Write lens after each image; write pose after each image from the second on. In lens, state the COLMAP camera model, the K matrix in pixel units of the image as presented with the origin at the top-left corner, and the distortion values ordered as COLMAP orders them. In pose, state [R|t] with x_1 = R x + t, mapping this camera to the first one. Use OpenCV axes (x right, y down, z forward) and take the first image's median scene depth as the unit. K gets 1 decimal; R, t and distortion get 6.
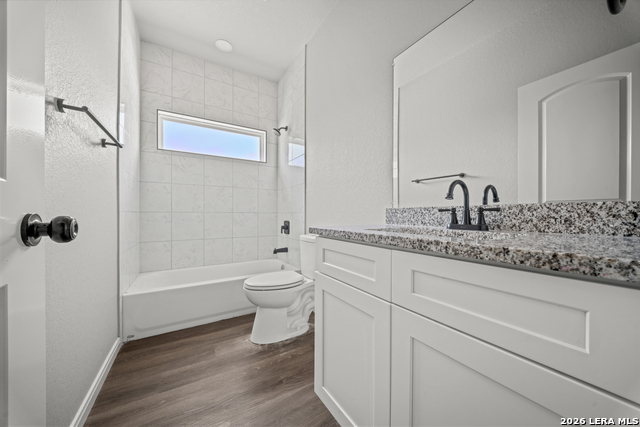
lens RADIAL K [[222.3, 0, 321.8], [0, 222.3, 215.2], [0, 0, 1]] dist [-0.008749, -0.000135]
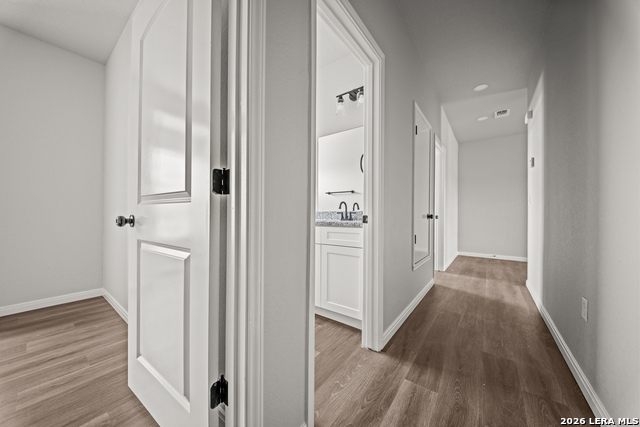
lens RADIAL K [[222.3, 0, 321.4], [0, 222.3, 213.8], [0, 0, 1]] dist [-0.008749, -0.000135]
pose [[0.931532, -0.000861, 0.363658, -0.581710], [0.002100, 0.999993, -0.003012, -0.005513], [-0.363653, 0.003569, 0.931528, -1.354616]]
